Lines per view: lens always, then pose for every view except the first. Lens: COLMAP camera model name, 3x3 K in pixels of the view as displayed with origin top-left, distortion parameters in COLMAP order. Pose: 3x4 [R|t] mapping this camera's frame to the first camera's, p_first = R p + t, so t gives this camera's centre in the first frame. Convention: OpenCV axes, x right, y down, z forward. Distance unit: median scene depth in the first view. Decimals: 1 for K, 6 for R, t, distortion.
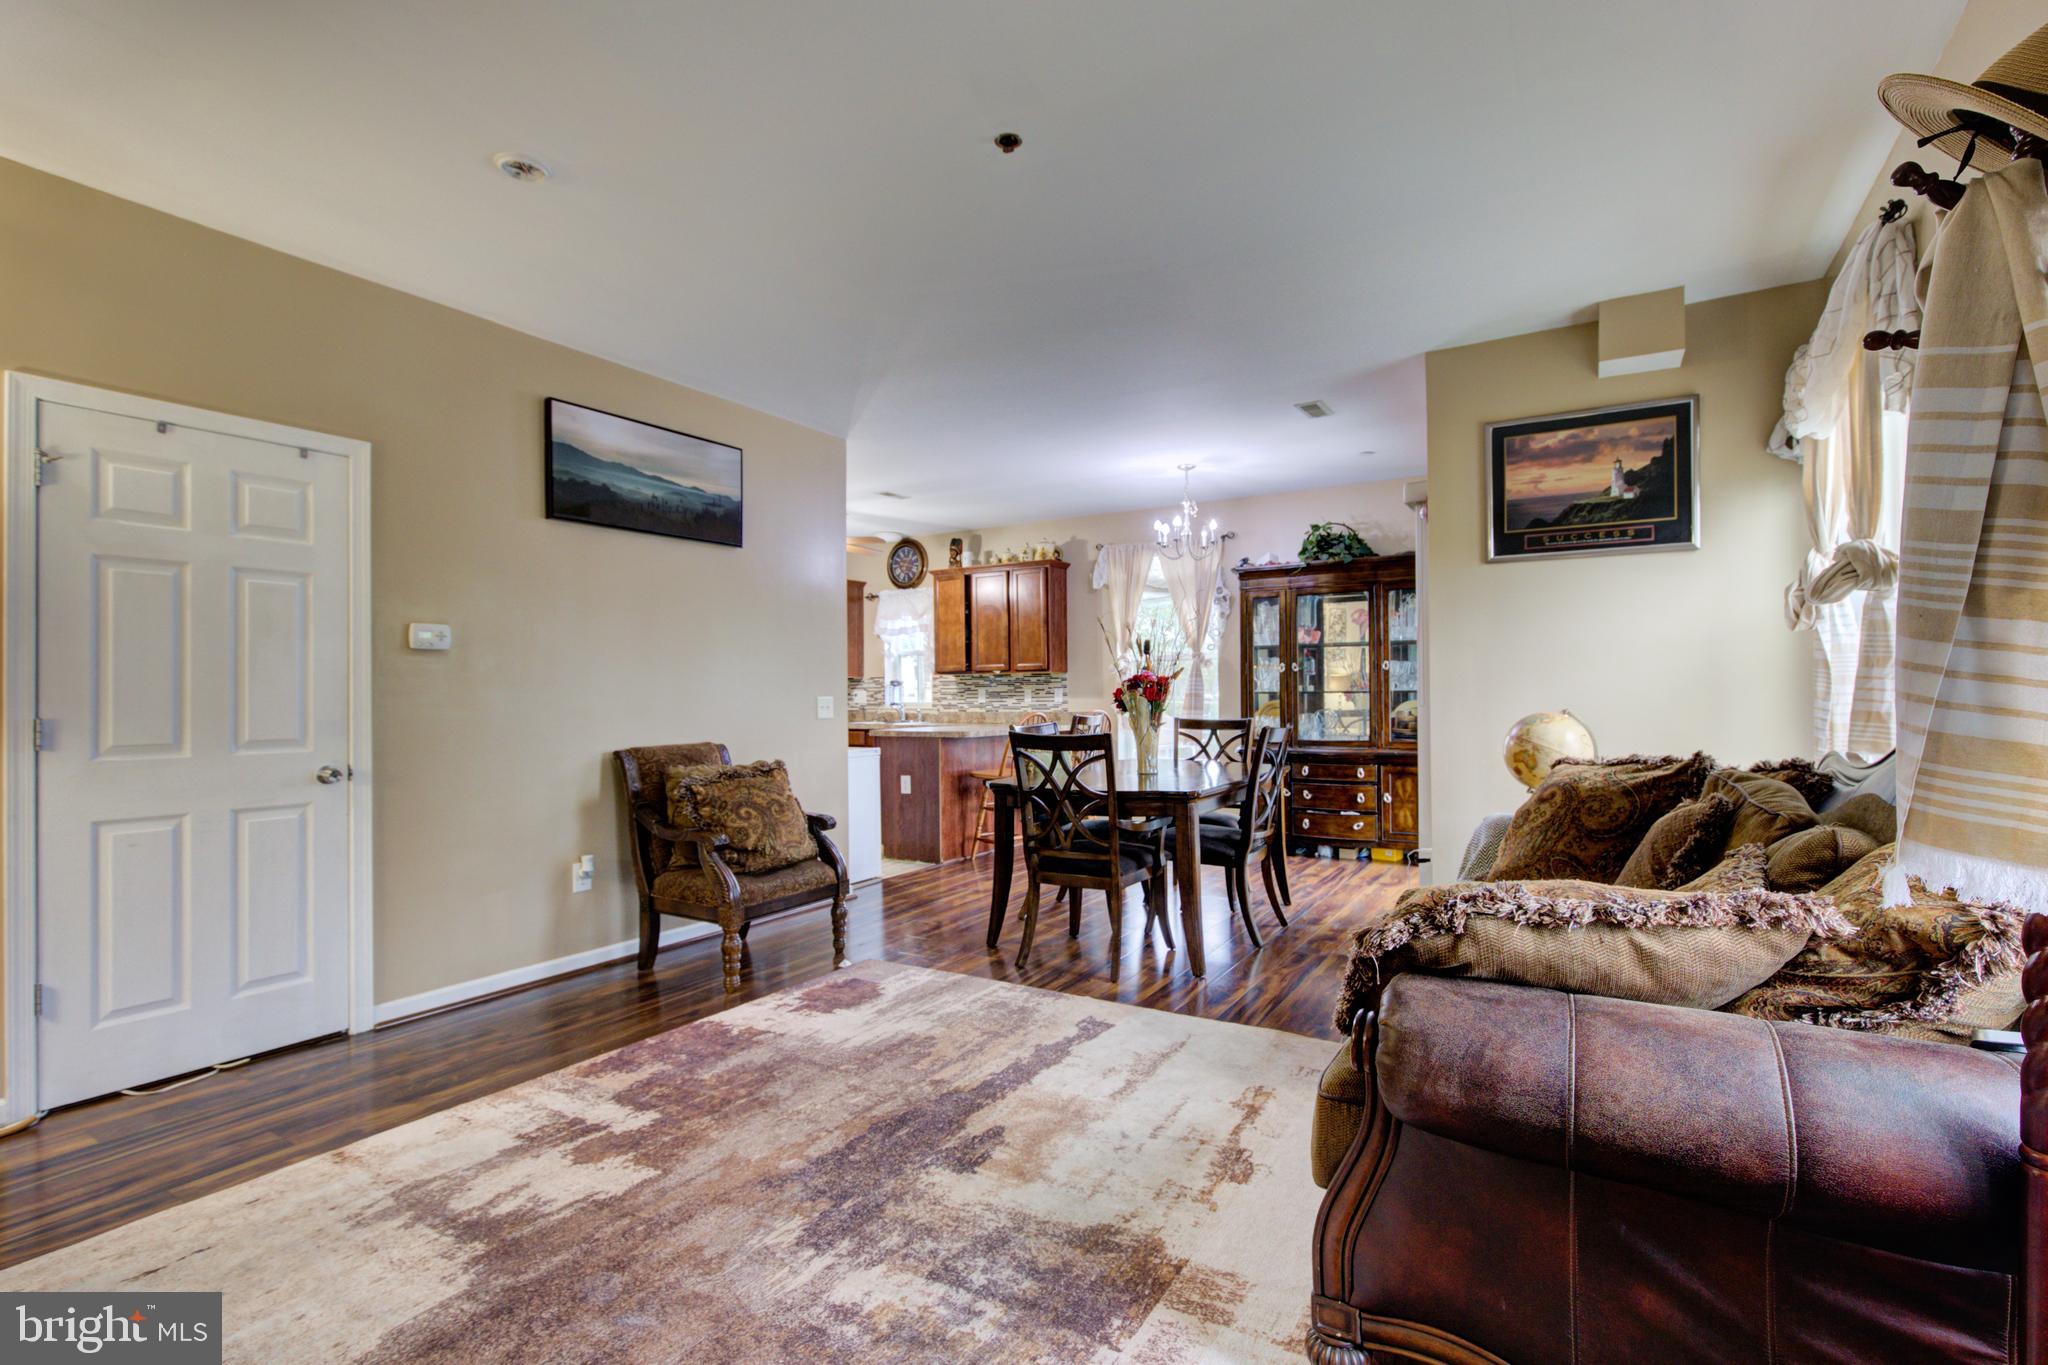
lens RADIAL K [[934.0, 0, 1045.5], [0, 934.0, 689.8], [0, 0, 1]] dist [-0.001730, 0.000393]
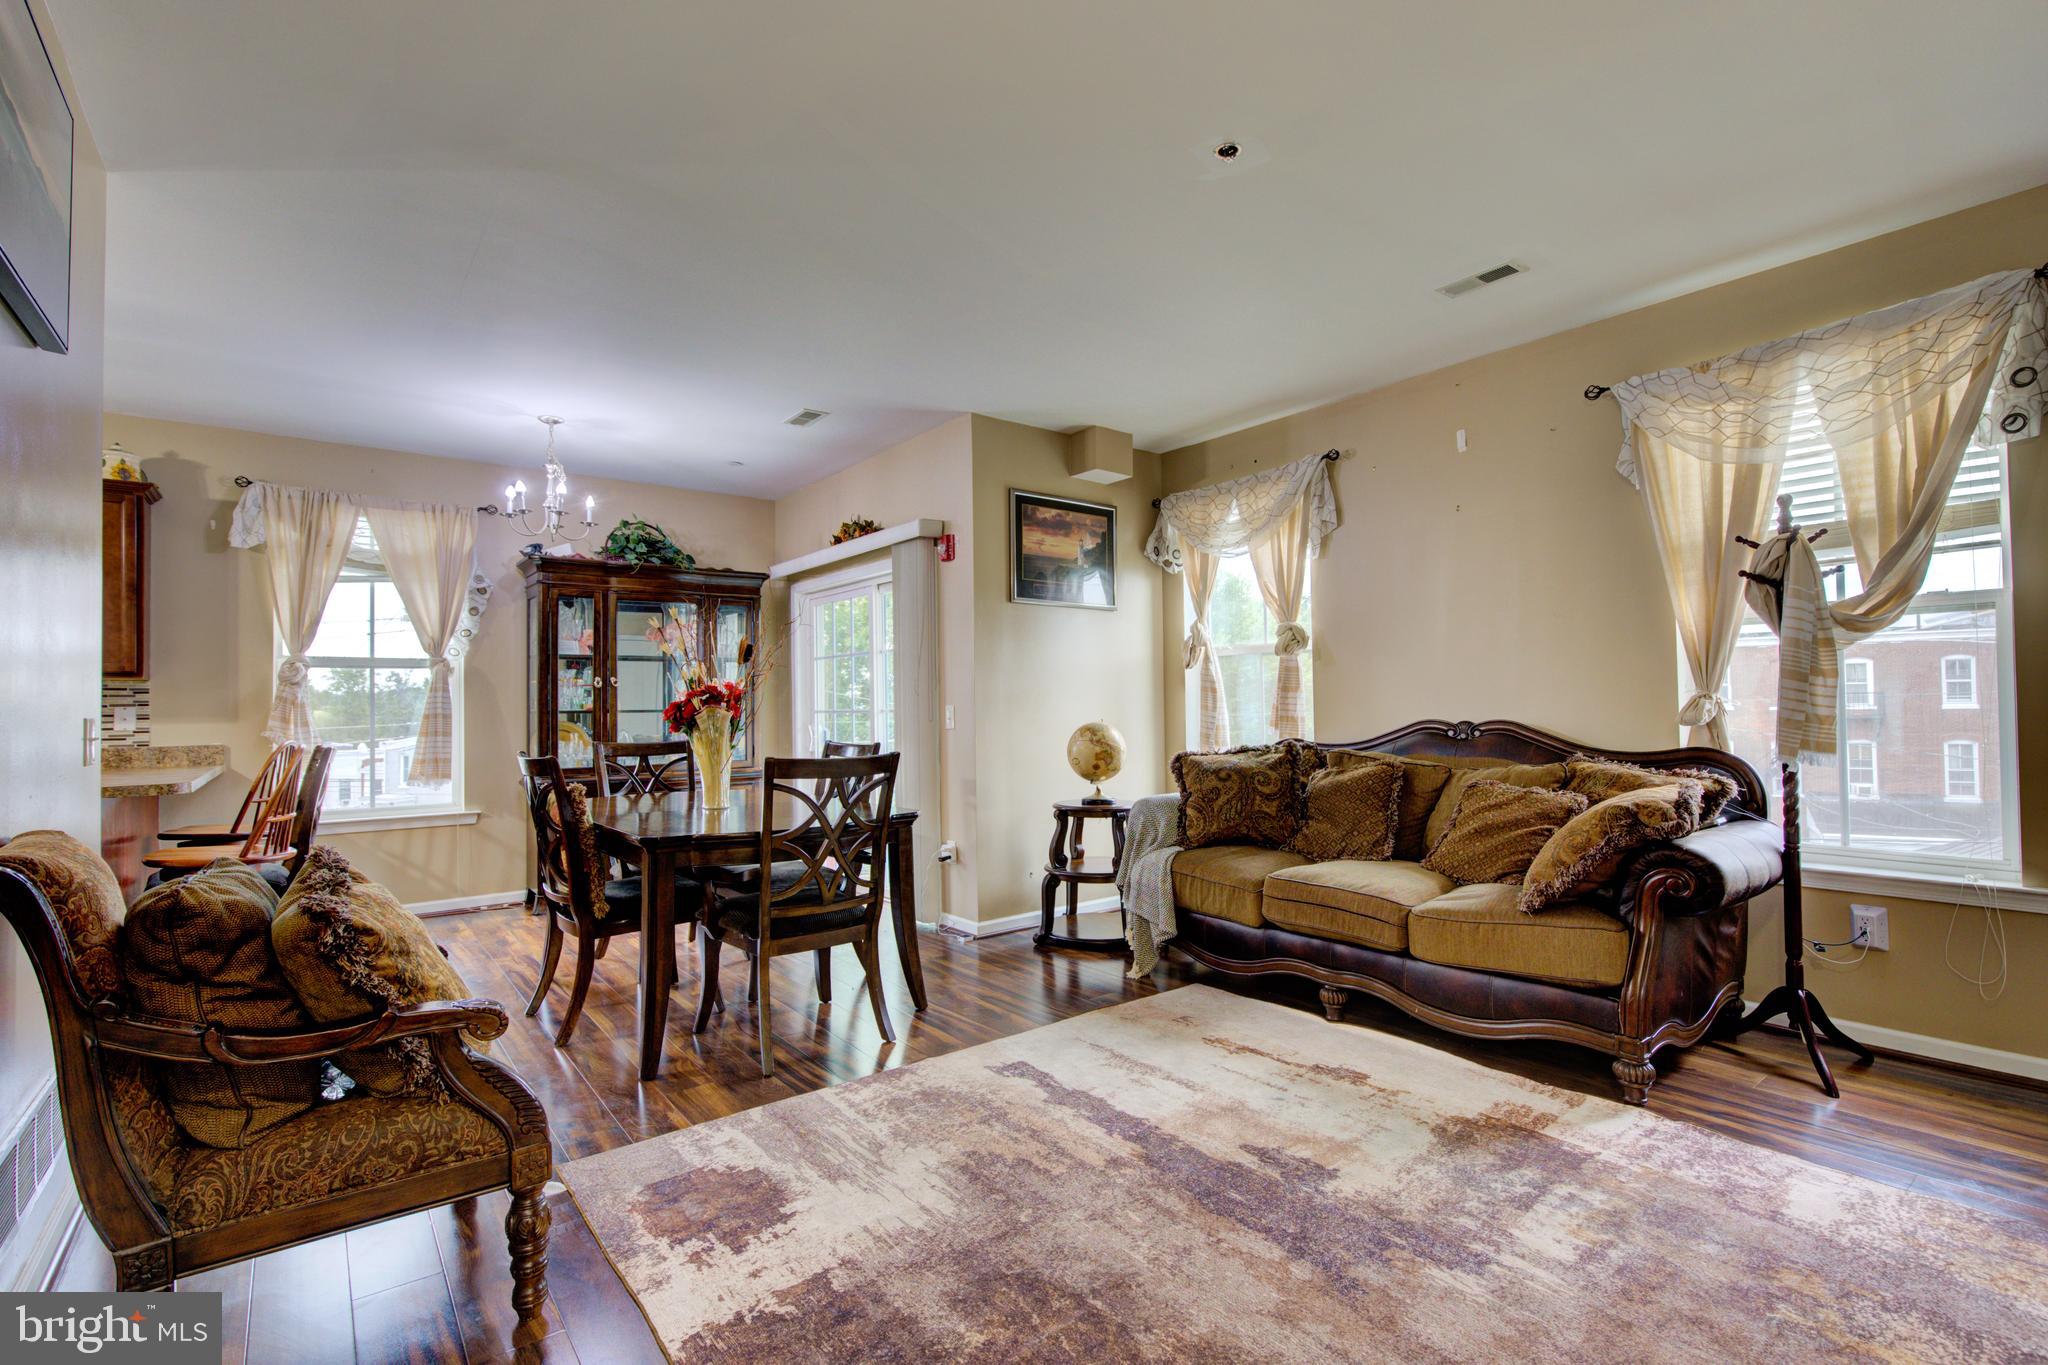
lens RADIAL K [[934.0, 0, 1045.1], [0, 934.0, 689.8], [0, 0, 1]] dist [-0.001730, 0.000393]
pose [[0.349230, 0.021474, 0.936791, -0.512247], [0.004863, 0.999682, -0.024729, 0.007964], [-0.937024, 0.013192, 0.349014, 0.416745]]
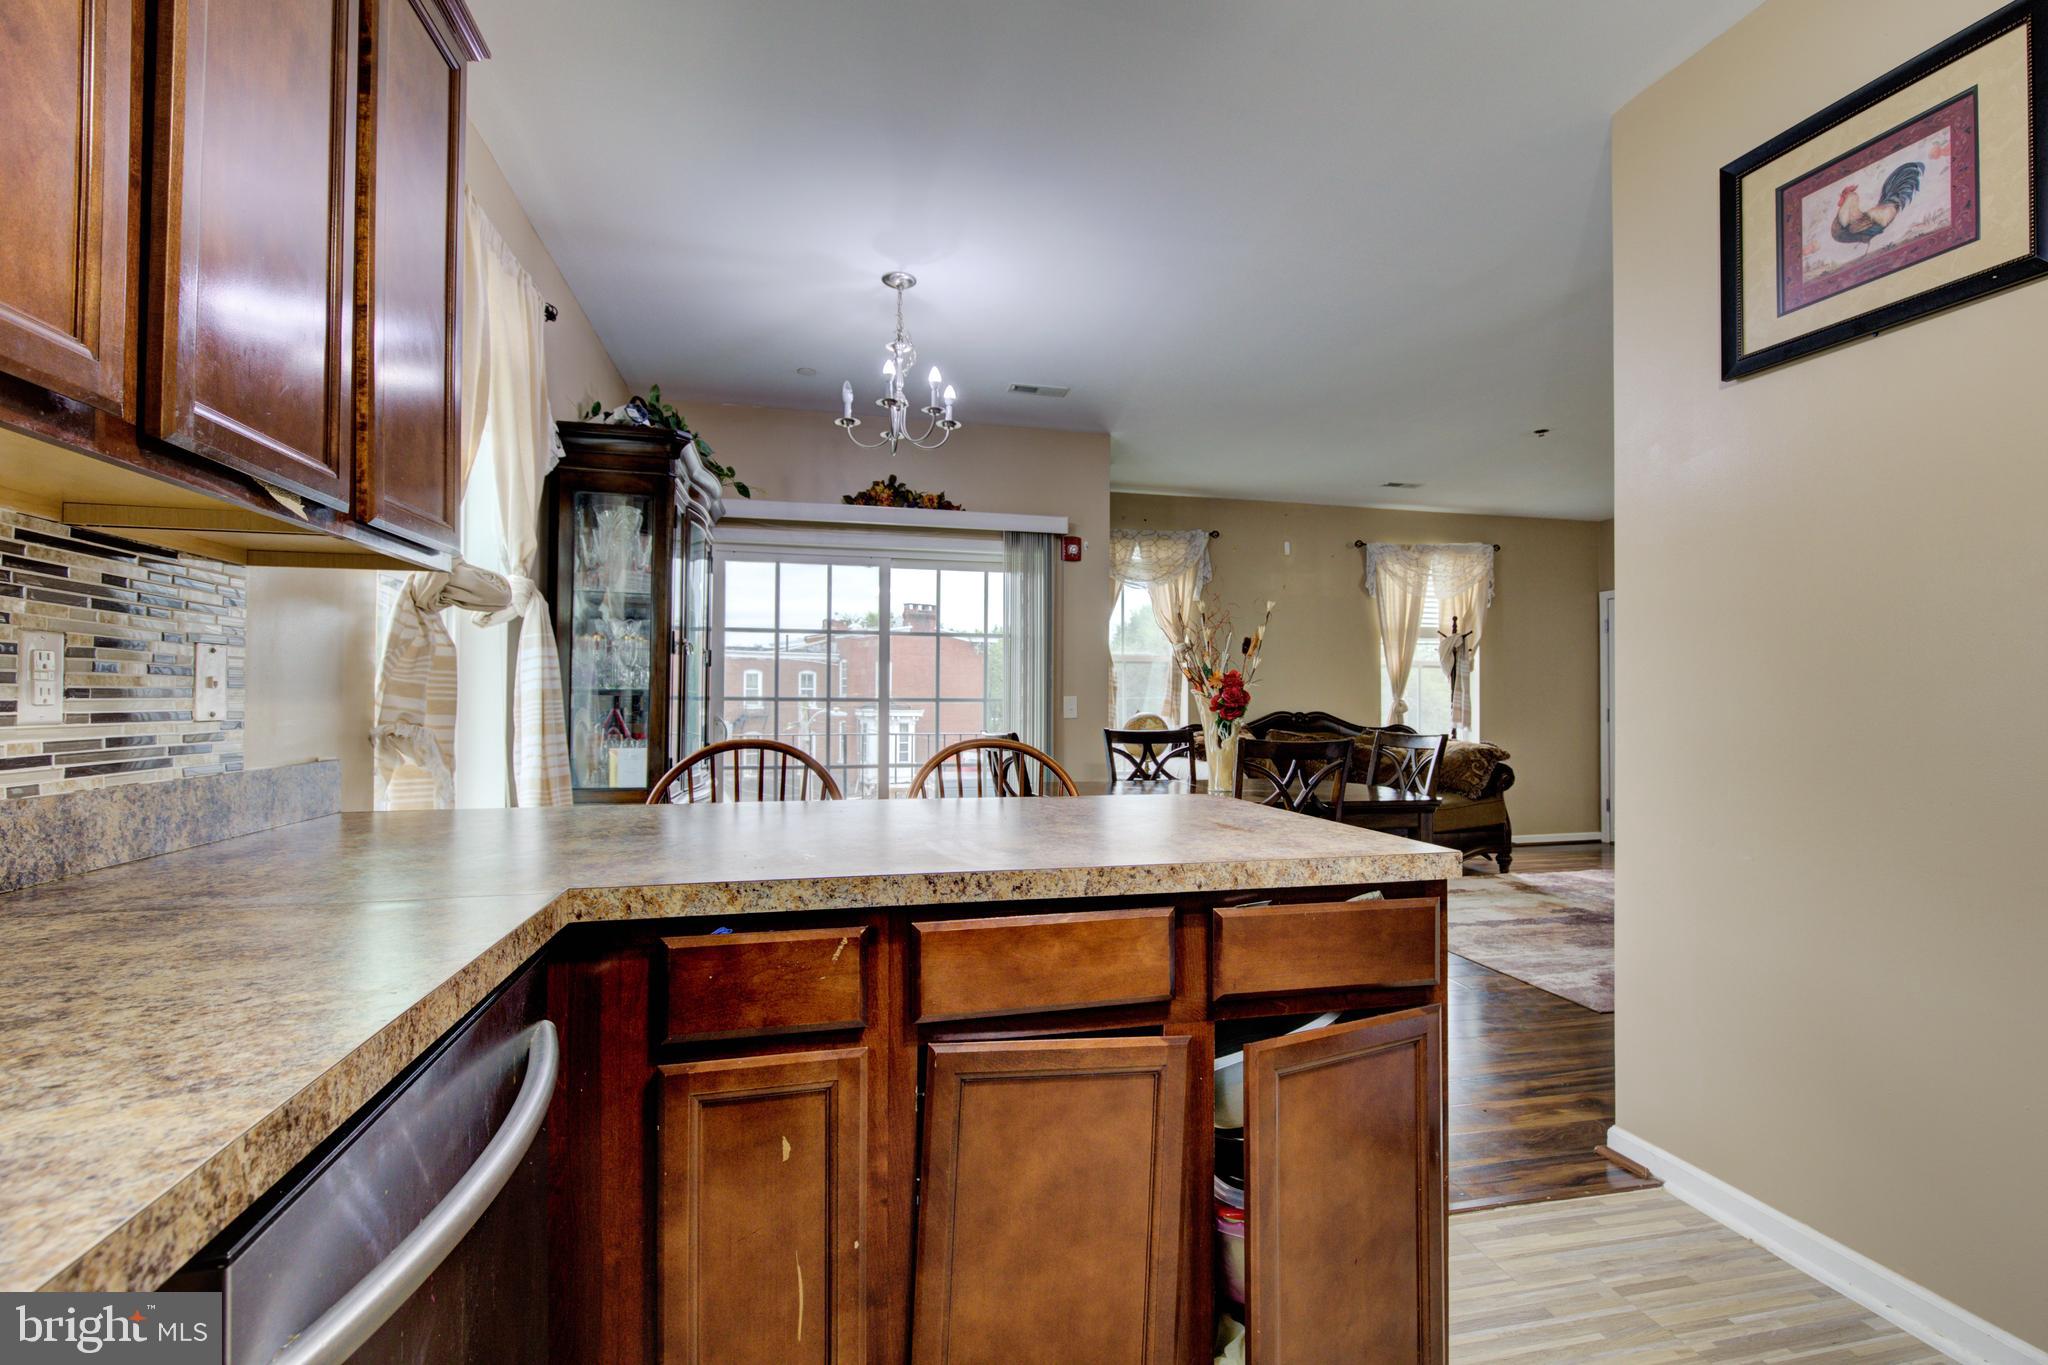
lens RADIAL K [[934.0, 0, 1049.0], [0, 934.0, 687.6], [0, 0, 1]] dist [-0.001730, 0.000393]
pose [[-0.708904, 0.016031, 0.705122, -0.352151], [-0.003387, 0.999653, -0.026132, 0.017063], [-0.705296, -0.020913, -0.708604, 1.585411]]
